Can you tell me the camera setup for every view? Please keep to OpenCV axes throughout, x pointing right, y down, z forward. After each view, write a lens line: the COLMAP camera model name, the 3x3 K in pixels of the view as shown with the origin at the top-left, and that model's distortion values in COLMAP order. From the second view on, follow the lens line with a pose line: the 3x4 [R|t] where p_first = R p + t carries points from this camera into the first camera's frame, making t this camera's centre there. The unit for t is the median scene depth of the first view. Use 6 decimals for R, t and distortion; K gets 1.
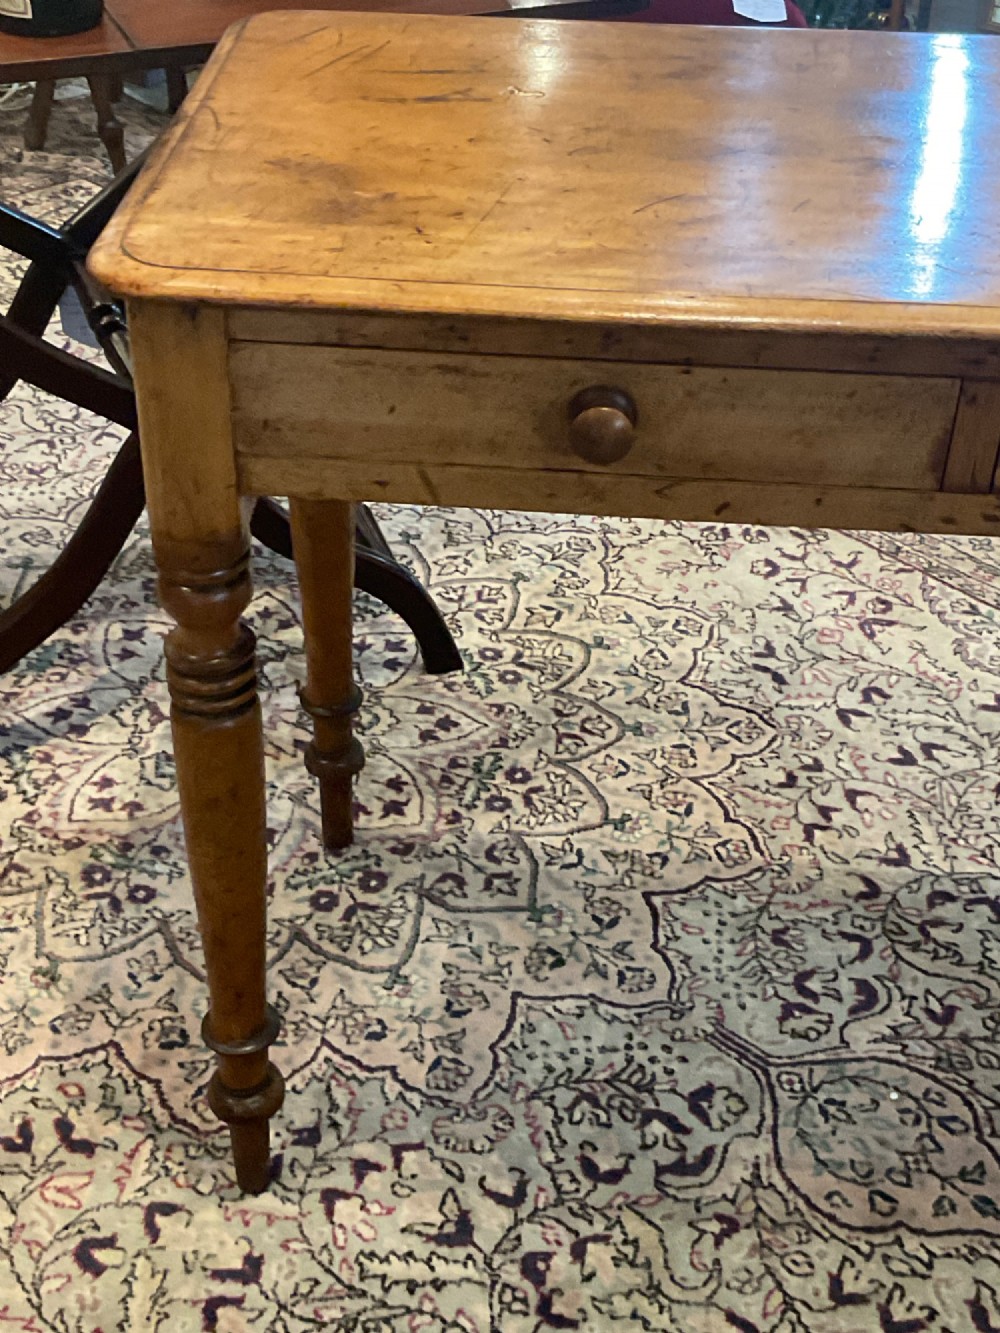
lens RADIAL K [[1861.9, 0, 488.4], [0, 1861.9, 664.3], [0, 0, 1]] dist [0.145612, -0.317152]
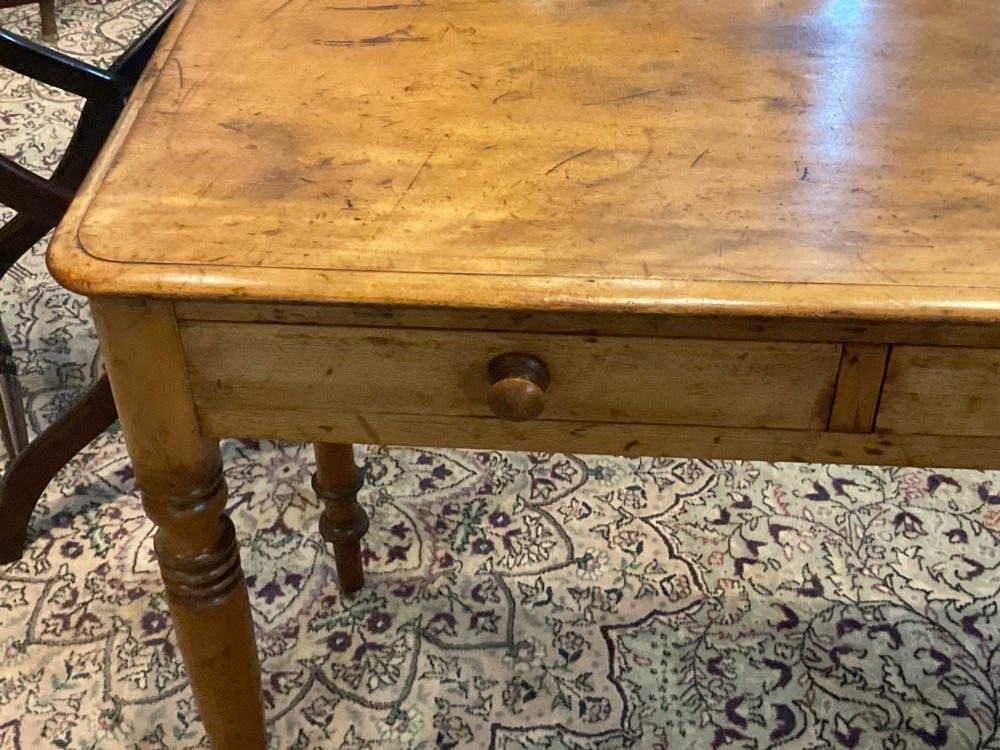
lens RADIAL K [[1396.8, 0, 481.2], [0, 1396.8, 375.8], [0, 0, 1]] dist [0.145612, -0.317152]
pose [[0.999097, -0.026439, -0.033245, 0.039266], [0.029169, 0.995996, 0.084510, -0.119513], [0.030877, -0.085403, 0.995868, 0.102332]]
